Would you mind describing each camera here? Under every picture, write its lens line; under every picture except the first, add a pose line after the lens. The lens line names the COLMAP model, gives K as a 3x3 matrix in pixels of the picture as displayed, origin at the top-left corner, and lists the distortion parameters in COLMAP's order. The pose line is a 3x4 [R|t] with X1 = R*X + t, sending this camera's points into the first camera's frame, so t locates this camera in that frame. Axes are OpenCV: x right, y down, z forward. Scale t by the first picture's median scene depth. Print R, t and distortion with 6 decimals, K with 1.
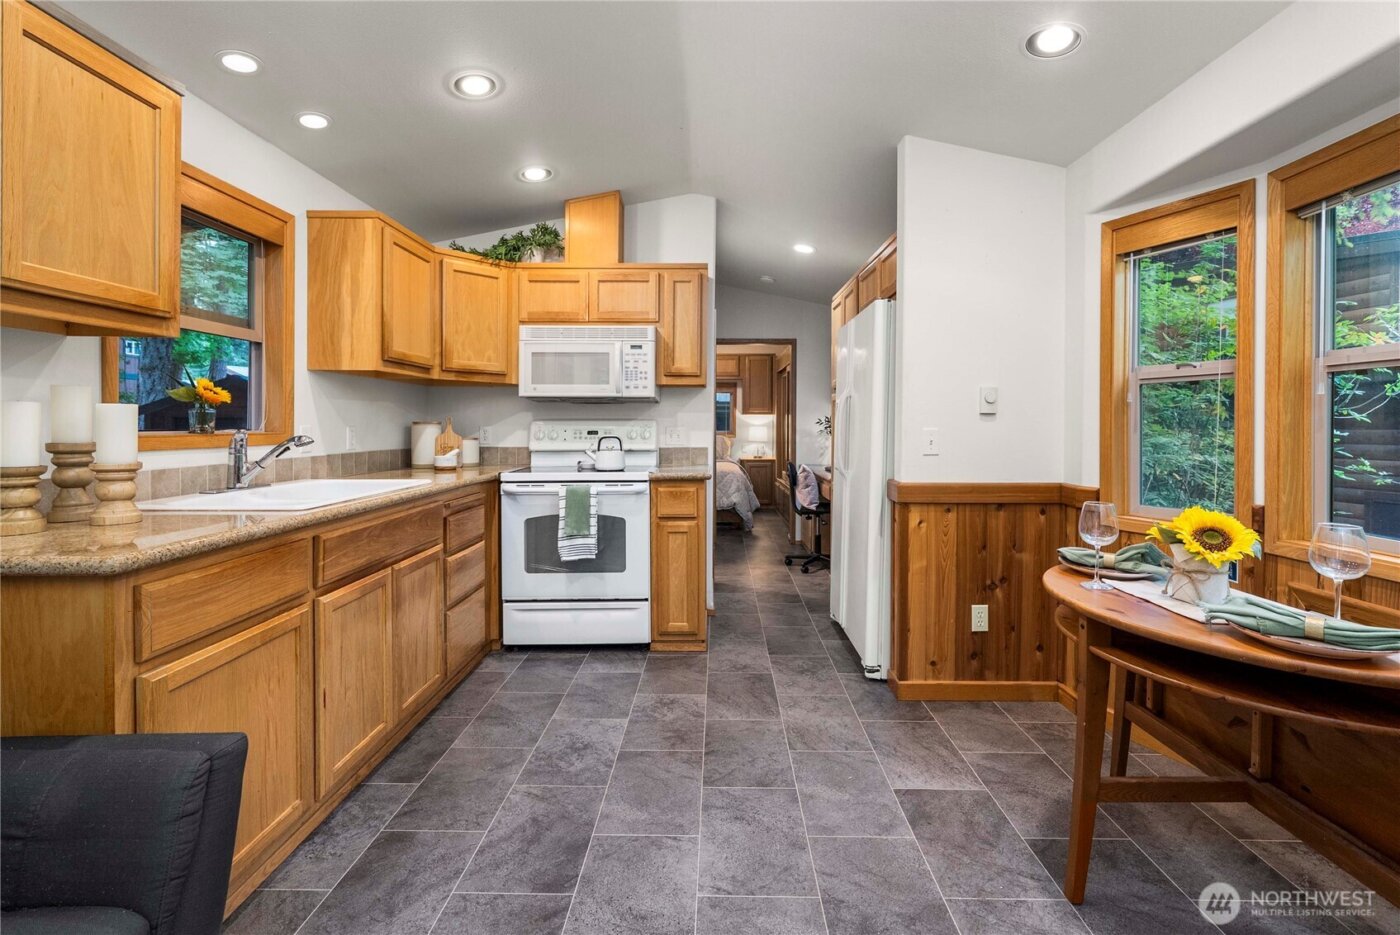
lens RADIAL K [[604.7, 0, 709.1], [0, 604.7, 427.3], [0, 0, 1]] dist [-0.001087, 0.000913]
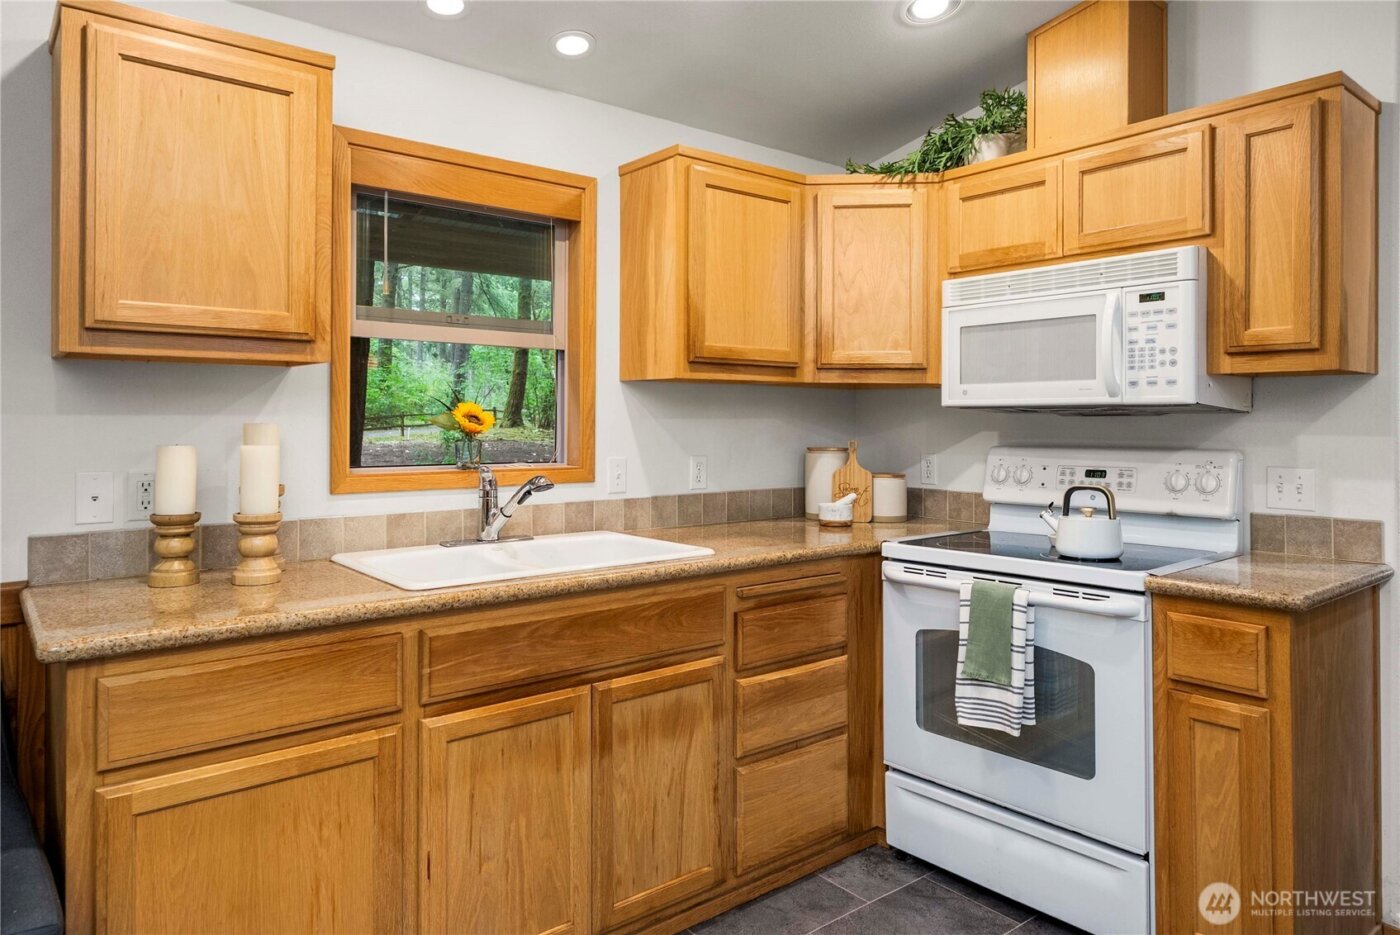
lens RADIAL K [[889.7, 0, 719.2], [0, 889.7, 413.6], [0, 0, 1]] dist [0.005978, -0.002886]
pose [[0.641061, -0.007545, -0.767453, 0.246610], [-0.005748, 0.999876, -0.014631, -0.039818], [0.767468, 0.013790, 0.640939, 0.394564]]
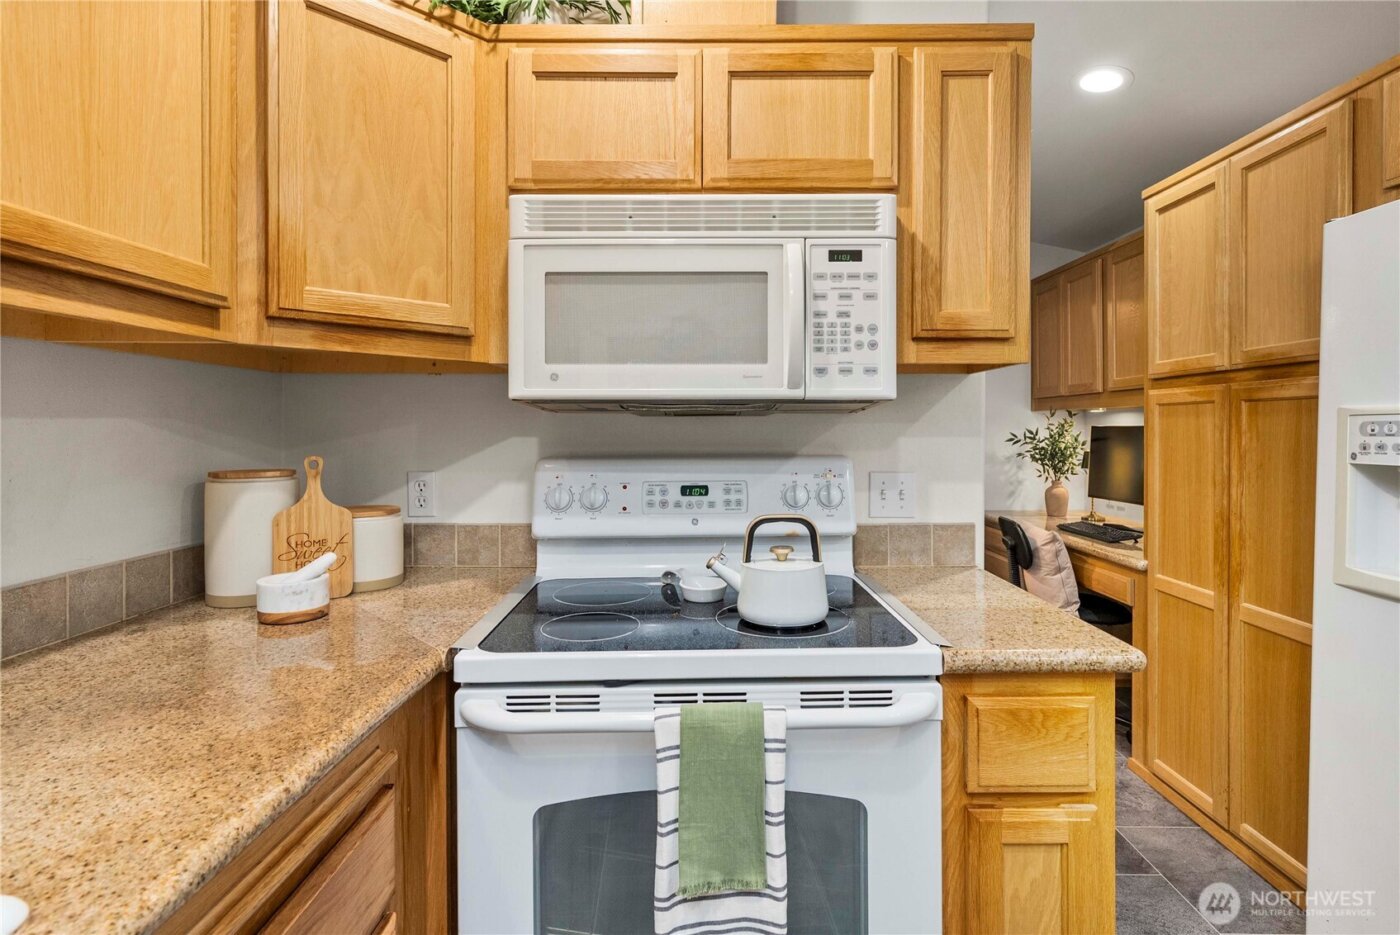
lens RADIAL K [[676.5, 0, 691.9], [0, 676.5, 429.0], [0, 0, 1]] dist [0.001586, -0.000077]
pose [[0.999916, -0.003228, -0.012575, -0.262635], [0.003220, 0.999995, -0.000662, -0.042526], [0.012578, 0.000622, 0.999921, 0.786469]]
